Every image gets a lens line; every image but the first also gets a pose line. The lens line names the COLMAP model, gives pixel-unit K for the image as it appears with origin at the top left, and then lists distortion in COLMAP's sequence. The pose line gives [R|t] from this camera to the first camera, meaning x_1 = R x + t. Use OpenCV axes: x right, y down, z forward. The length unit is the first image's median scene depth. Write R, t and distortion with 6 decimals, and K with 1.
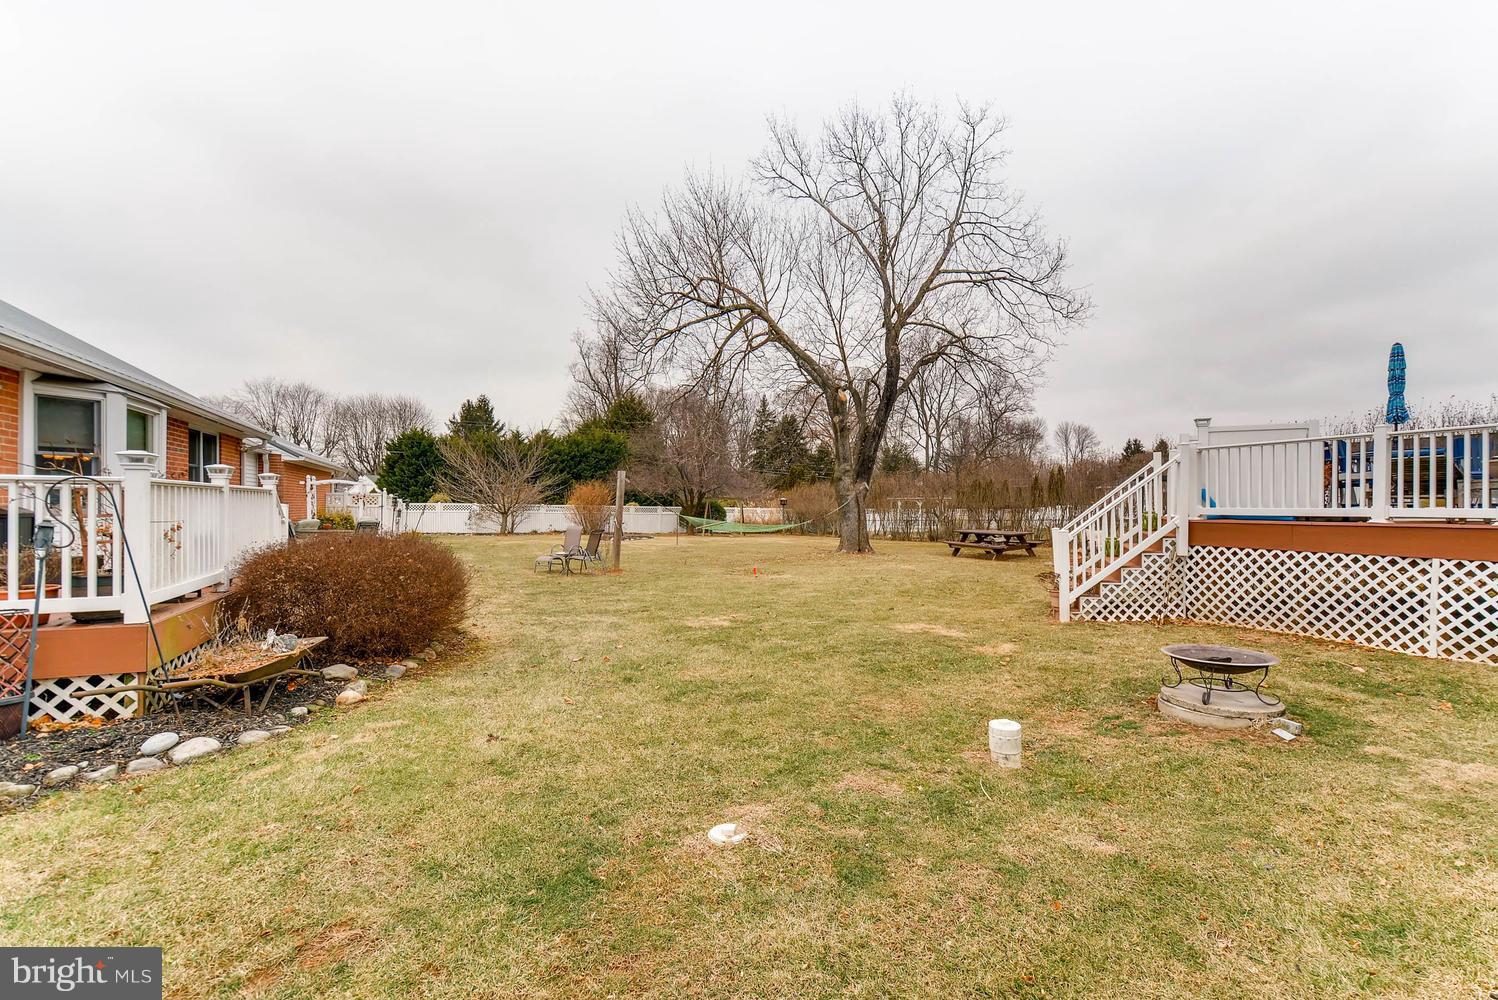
lens RADIAL K [[657.7, 0, 753.5], [0, 657.7, 509.2], [0, 0, 1]] dist [-0.000787, -0.000135]
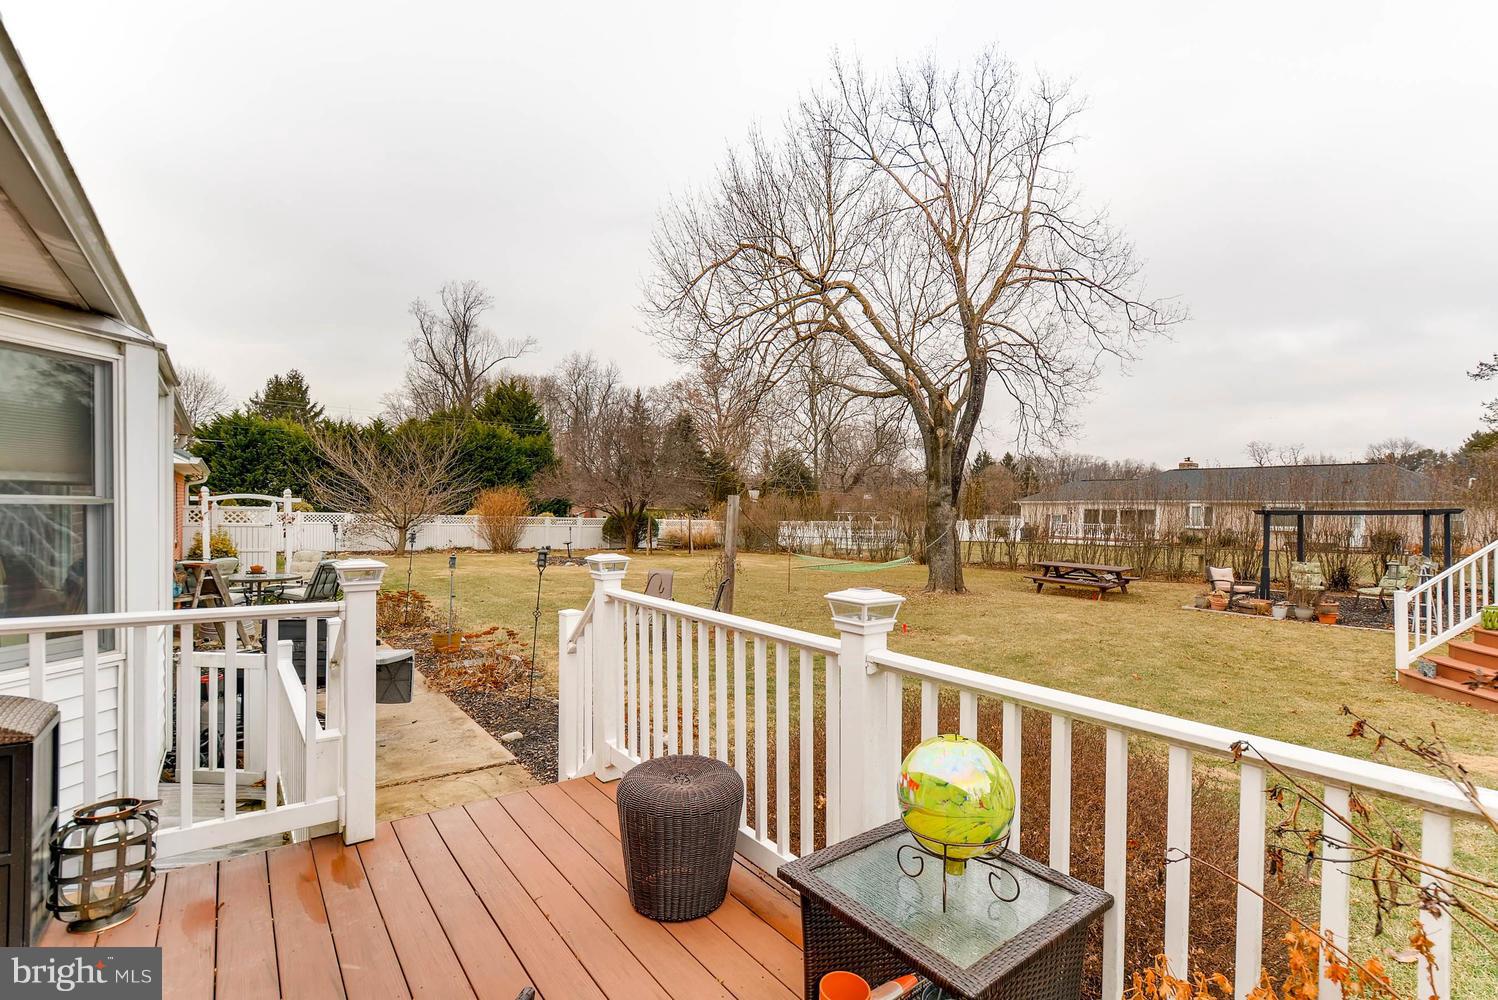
lens RADIAL K [[681.0, 0, 749.4], [0, 681.0, 531.9], [0, 0, 1]] dist [-0.002029, -0.000263]
pose [[0.971730, 0.006624, 0.236000, -0.253604], [-0.014136, 0.999445, 0.030156, -0.028475], [-0.235670, -0.032640, 0.971285, 0.182990]]
